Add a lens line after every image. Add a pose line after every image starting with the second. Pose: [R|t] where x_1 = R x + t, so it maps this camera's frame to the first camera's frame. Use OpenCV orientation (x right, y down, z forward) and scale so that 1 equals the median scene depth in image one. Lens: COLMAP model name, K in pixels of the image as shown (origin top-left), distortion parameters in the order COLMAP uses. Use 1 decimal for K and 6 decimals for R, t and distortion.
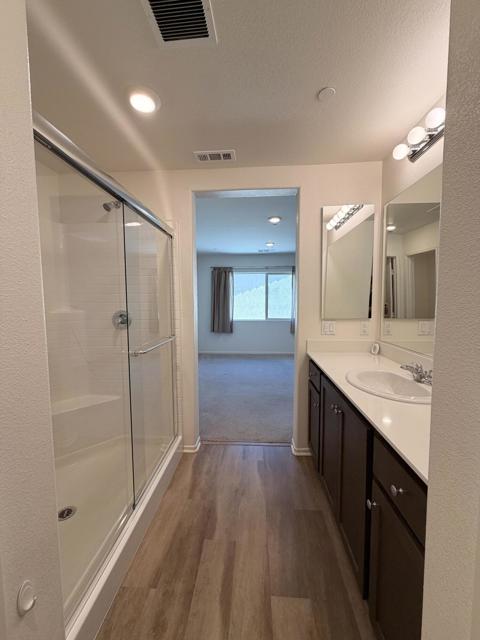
lens RADIAL K [[254.8, 0, 238.3], [0, 254.8, 317.3], [0, 0, 1]] dist [-0.001499, -0.000094]
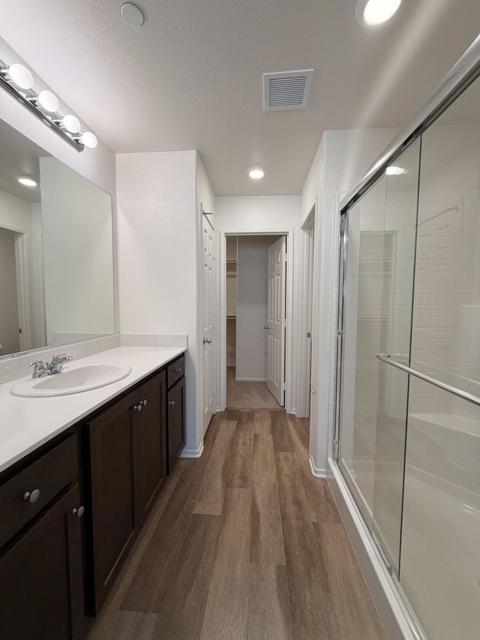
lens RADIAL K [[254.8, 0, 238.3], [0, 254.8, 317.3], [0, 0, 1]] dist [-0.001499, -0.000094]
pose [[-0.999929, 0.003027, 0.011544, 0.020462], [0.004474, 0.991831, 0.127482, -0.080001], [-0.011063, 0.127524, -0.991774, 2.113526]]
